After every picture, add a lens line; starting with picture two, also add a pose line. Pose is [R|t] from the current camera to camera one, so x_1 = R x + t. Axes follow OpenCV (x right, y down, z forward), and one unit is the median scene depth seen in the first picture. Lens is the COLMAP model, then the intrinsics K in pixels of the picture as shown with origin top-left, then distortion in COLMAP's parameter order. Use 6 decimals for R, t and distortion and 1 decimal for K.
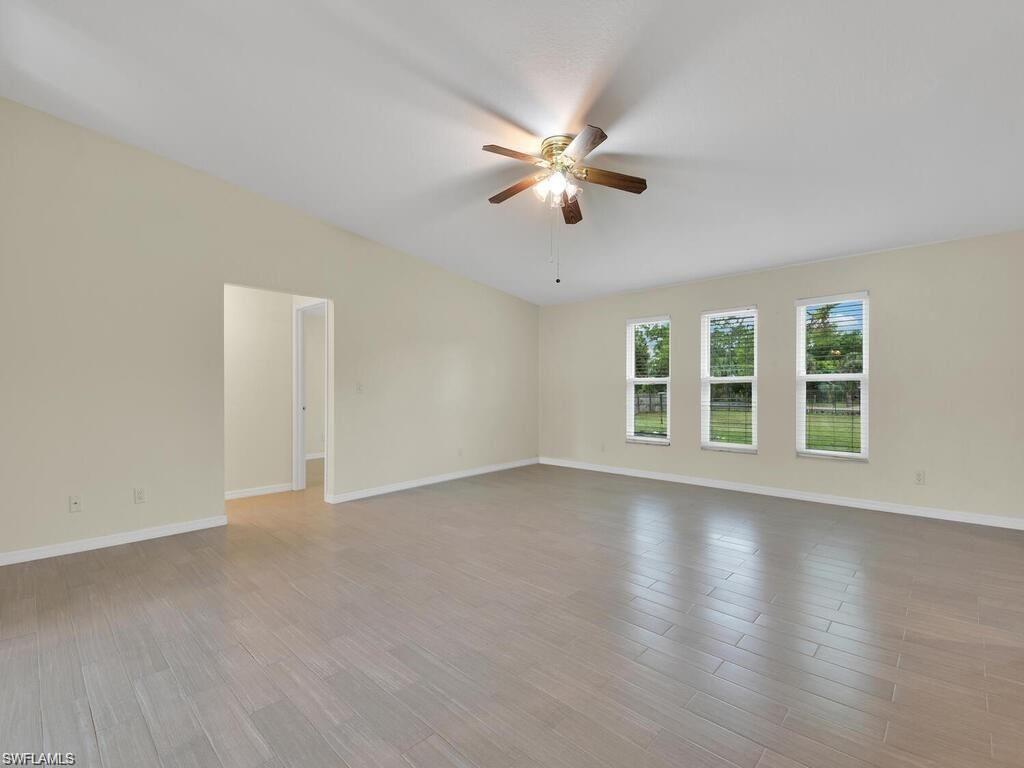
lens RADIAL K [[471.8, 0, 512.0], [0, 471.8, 384.0], [0, 0, 1]] dist [0.116920, -0.000096]
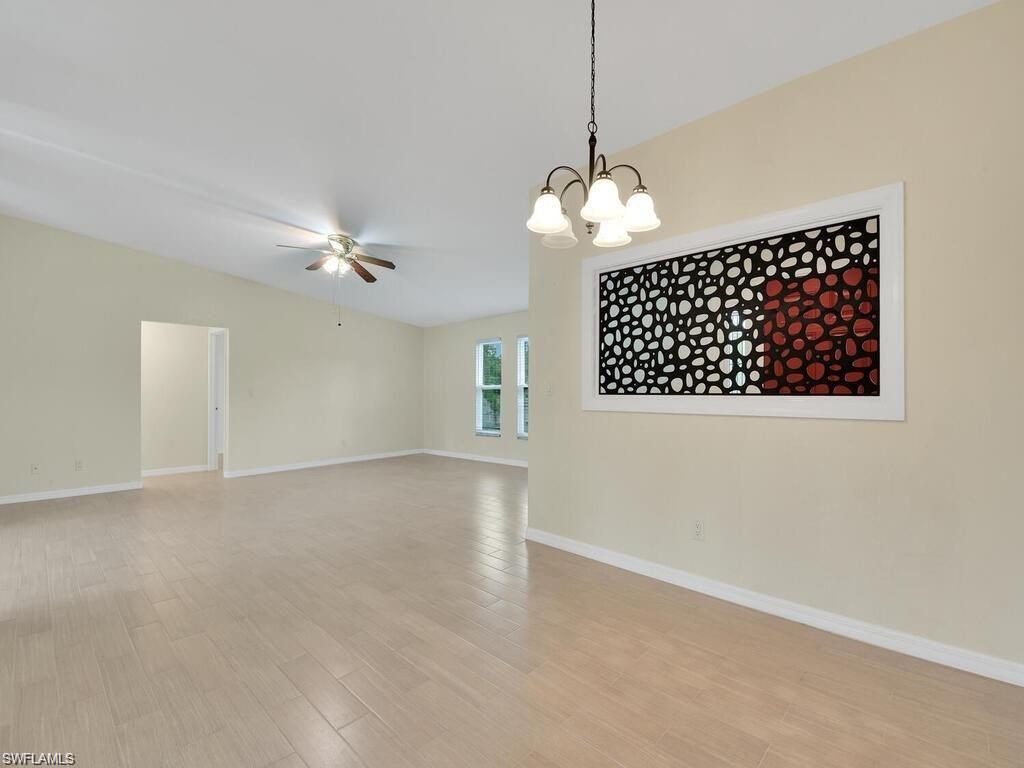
lens RADIAL K [[475.1, 0, 516.6], [0, 475.1, 386.0], [0, 0, 1]] dist [0.048804, -0.010552]
pose [[0.999972, -0.001798, 0.007266, 0.382427], [0.001825, 0.999991, -0.003729, -0.005412], [-0.007260, 0.003742, 0.999967, -0.326805]]
